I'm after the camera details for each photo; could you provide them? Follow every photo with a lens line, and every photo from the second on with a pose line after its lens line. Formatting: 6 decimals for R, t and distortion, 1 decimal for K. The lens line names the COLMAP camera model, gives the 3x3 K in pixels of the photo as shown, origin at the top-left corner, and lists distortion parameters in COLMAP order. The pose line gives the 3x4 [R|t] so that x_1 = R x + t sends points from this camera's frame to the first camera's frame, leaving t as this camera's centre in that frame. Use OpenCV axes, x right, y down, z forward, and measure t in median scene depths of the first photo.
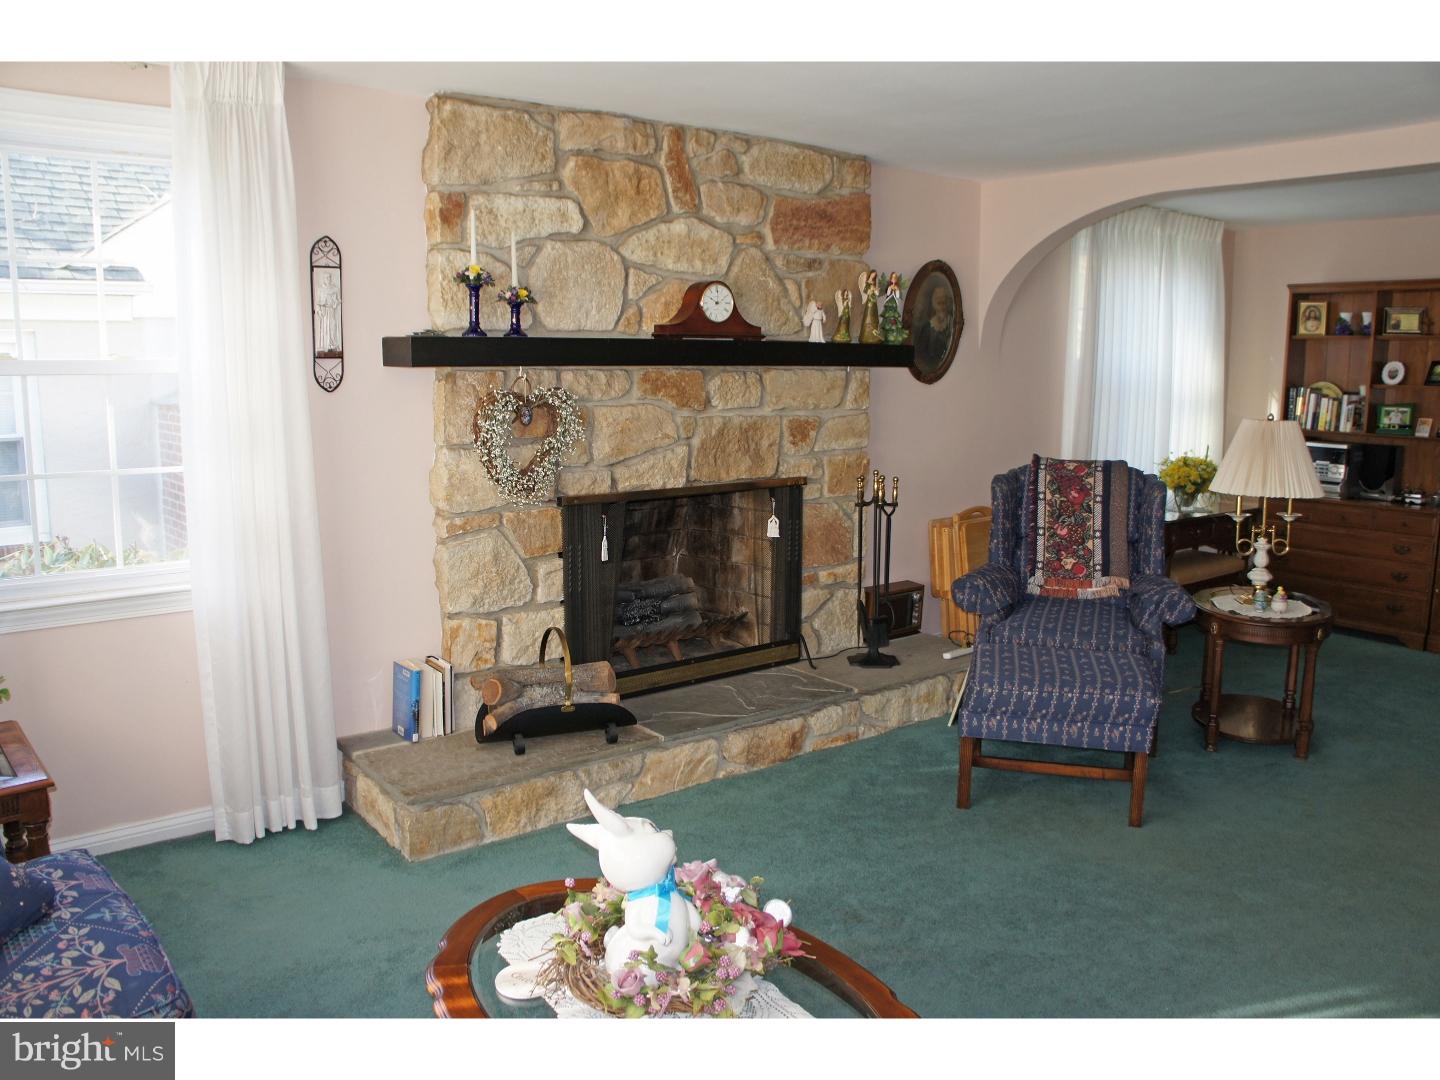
lens RADIAL K [[1134.0, 0, 731.9], [0, 1134.0, 535.0], [0, 0, 1]] dist [-0.173121, 0.131625]
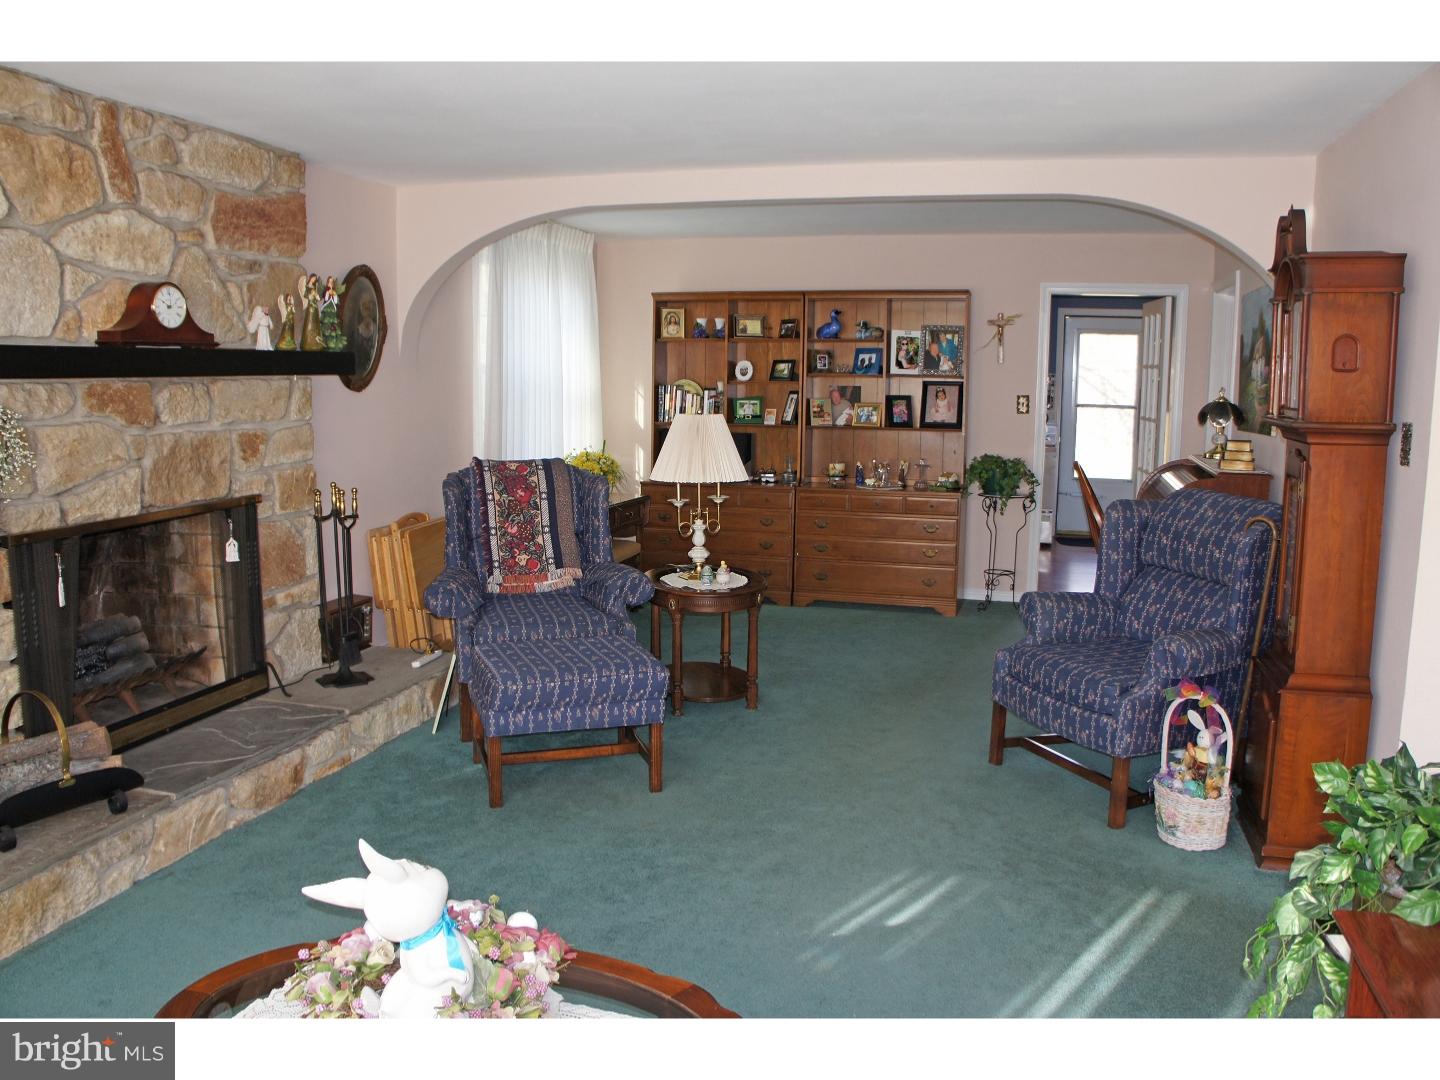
lens RADIAL K [[1134.0, 0, 722.9], [0, 1134.0, 537.7], [0, 0, 1]] dist [-0.173121, 0.131625]
pose [[0.812344, -0.085190, 0.576922, -0.161086], [0.086241, 0.995945, 0.025630, -0.006240], [-0.576766, 0.028934, 0.816397, 0.038635]]
